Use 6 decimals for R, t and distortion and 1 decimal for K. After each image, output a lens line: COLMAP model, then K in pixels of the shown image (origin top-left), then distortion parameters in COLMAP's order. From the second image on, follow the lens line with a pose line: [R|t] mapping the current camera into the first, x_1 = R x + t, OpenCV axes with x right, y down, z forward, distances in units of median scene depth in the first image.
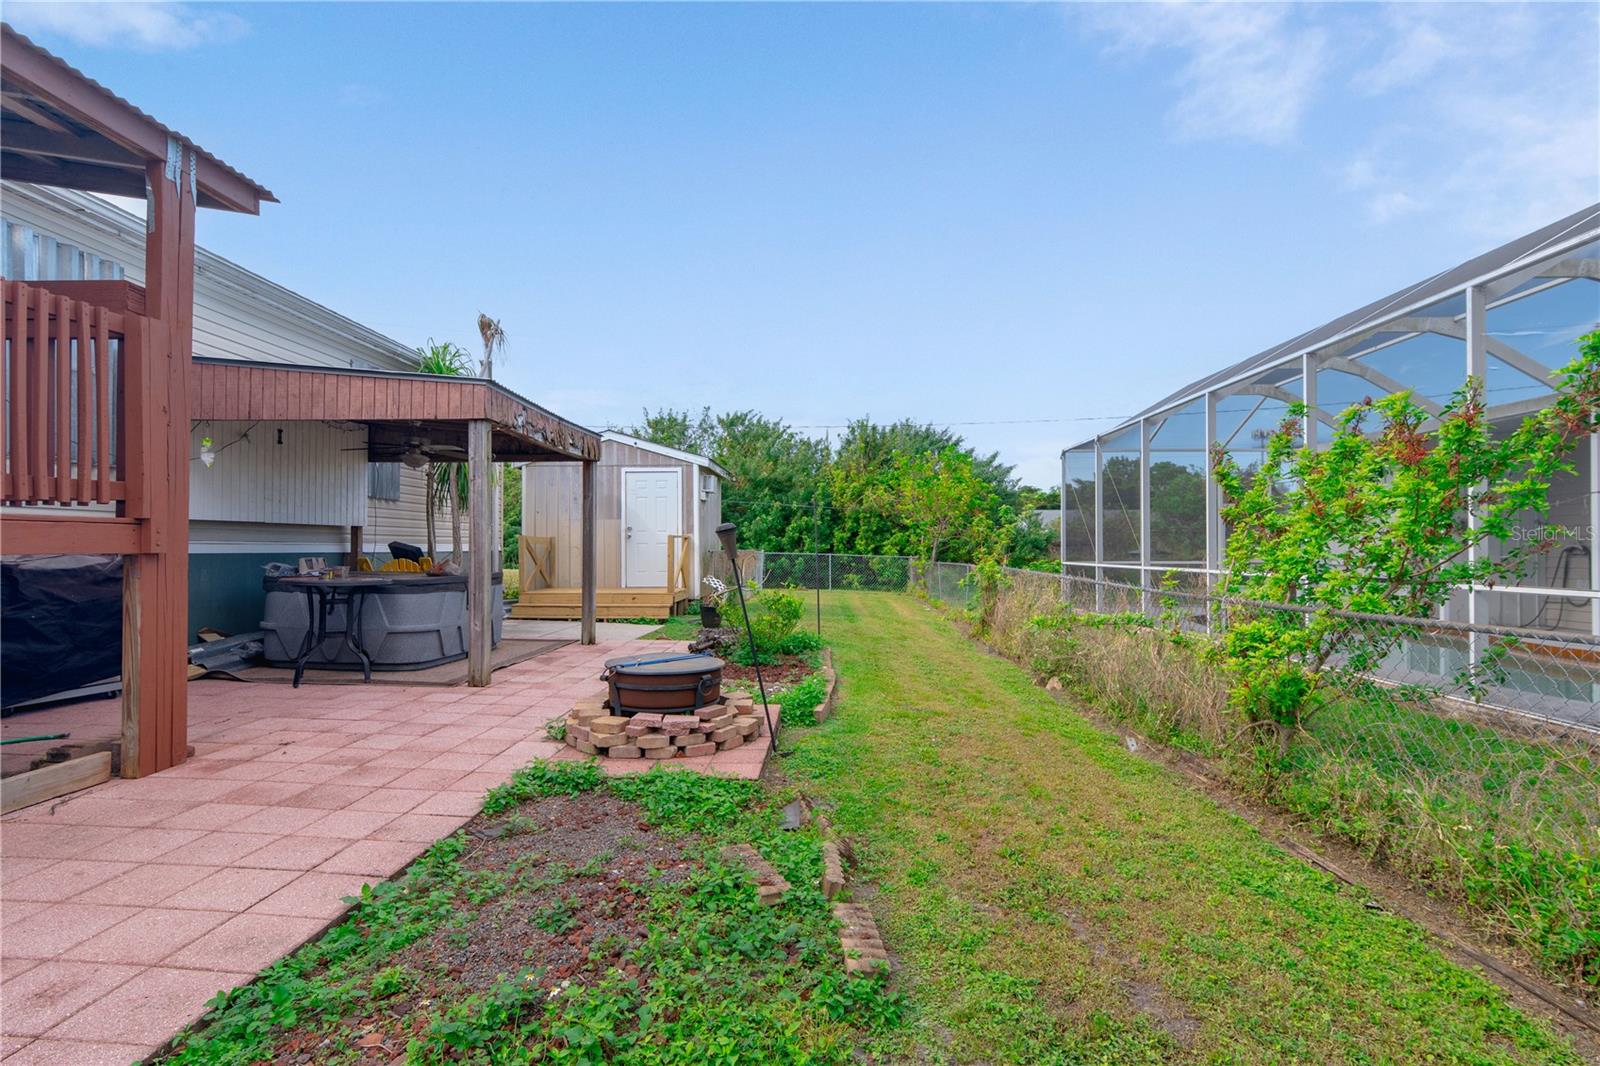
lens RADIAL K [[737.0, 0, 816.0], [0, 737.0, 542.0], [0, 0, 1]] dist [0.000453, 0.000150]
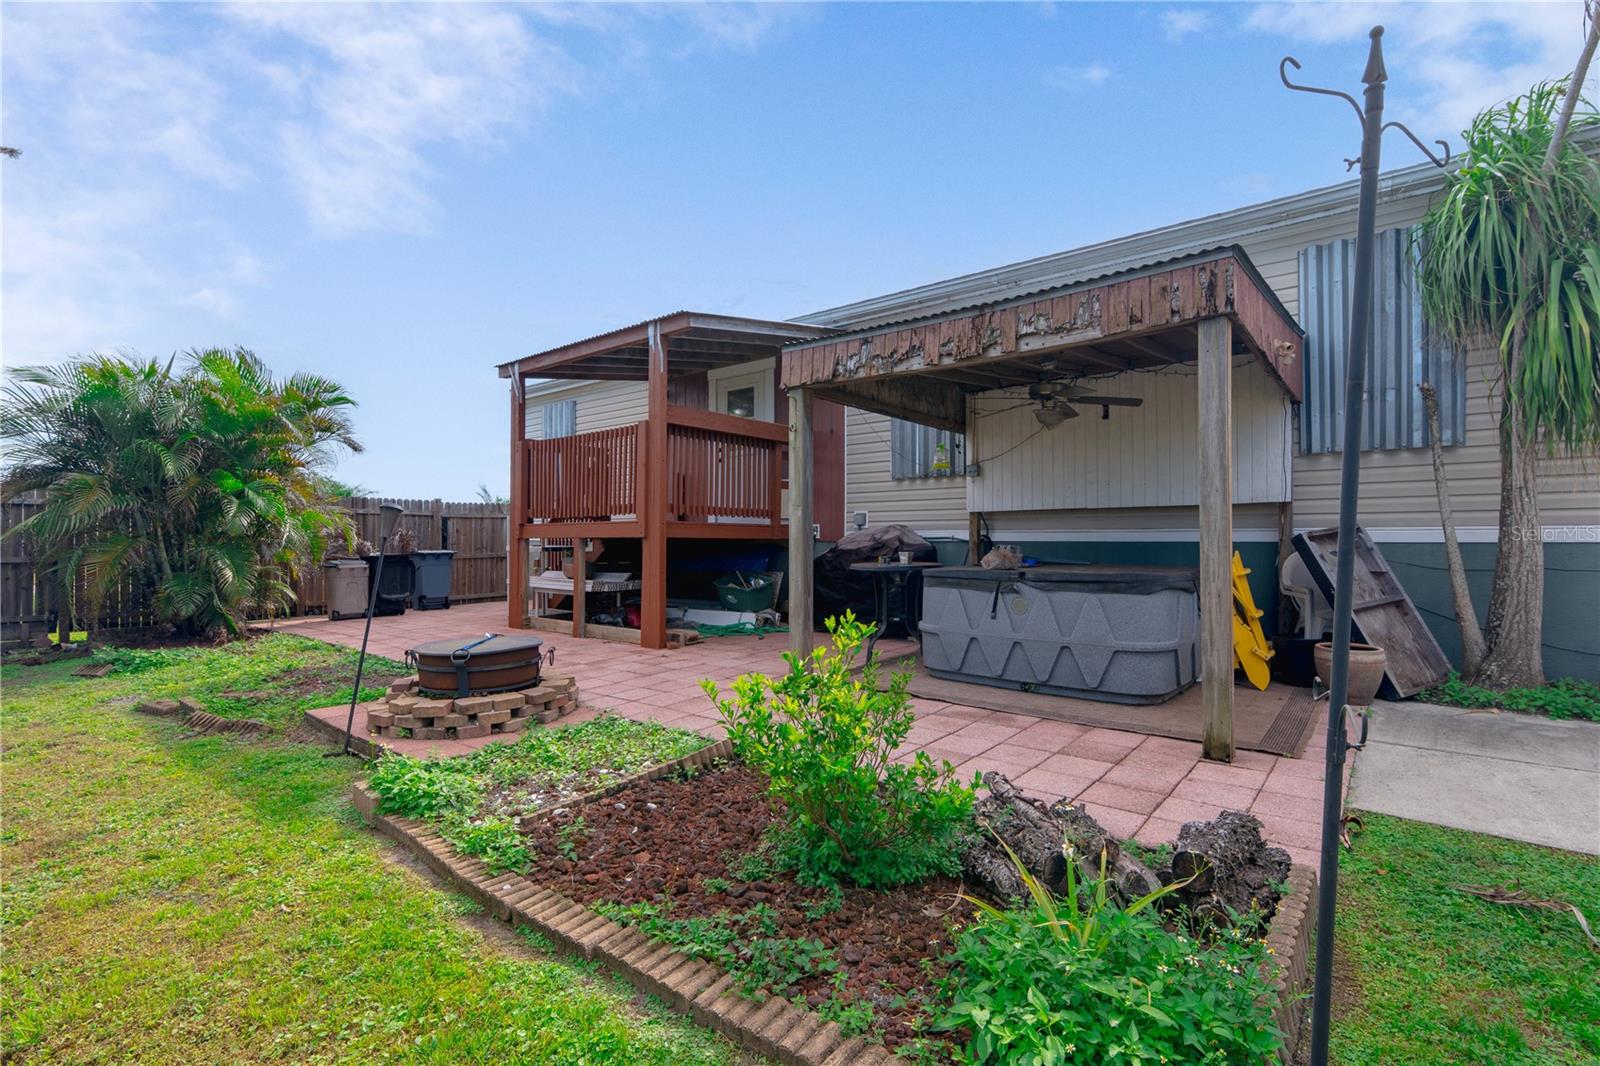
lens RADIAL K [[716.8, 0, 792.3], [0, 716.8, 538.0], [0, 0, 1]] dist [0.001473, 0.000043]
pose [[-0.616903, -0.009402, -0.786983, 0.171743], [0.001870, 0.999908, -0.013411, 0.020002], [0.787037, -0.009745, -0.616829, 1.123624]]
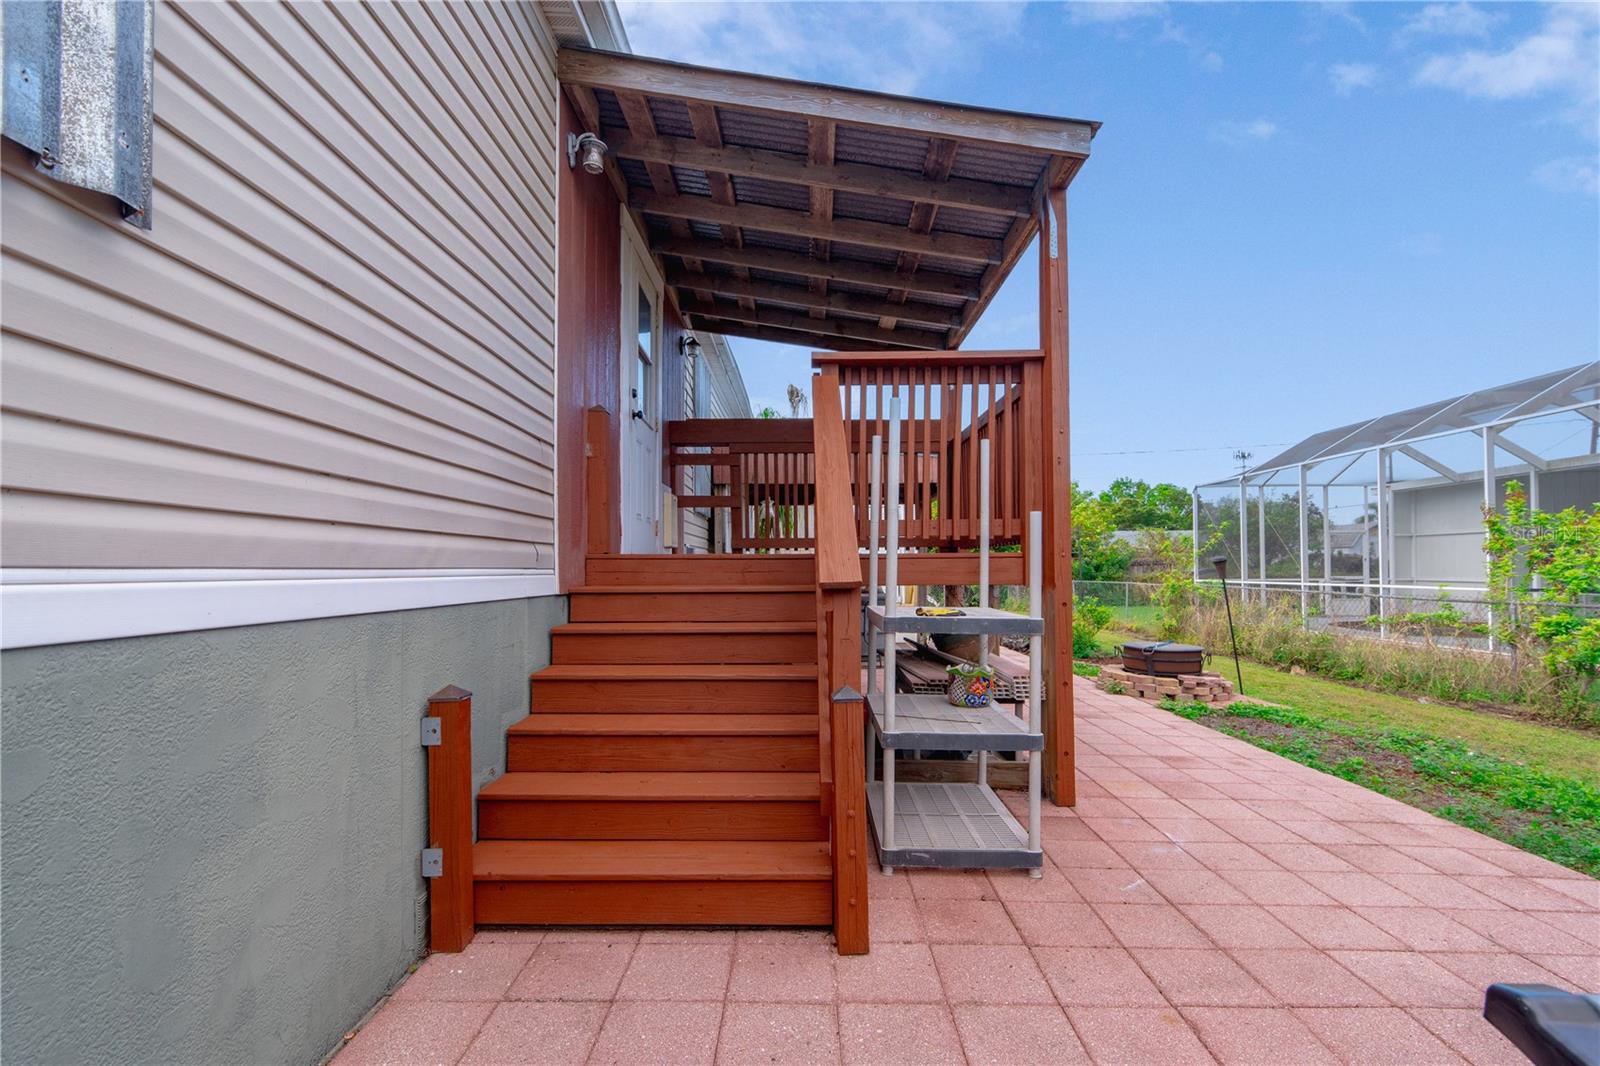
lens RADIAL K [[742.1, 0, 801.9], [0, 742.1, 548.2], [0, 0, 1]] dist [-0.003198, -0.000600]
pose [[0.999857, -0.004182, 0.016398, -0.574663], [0.004524, 0.999772, -0.020886, -0.007230], [-0.016307, 0.020957, 0.999647, -0.317273]]
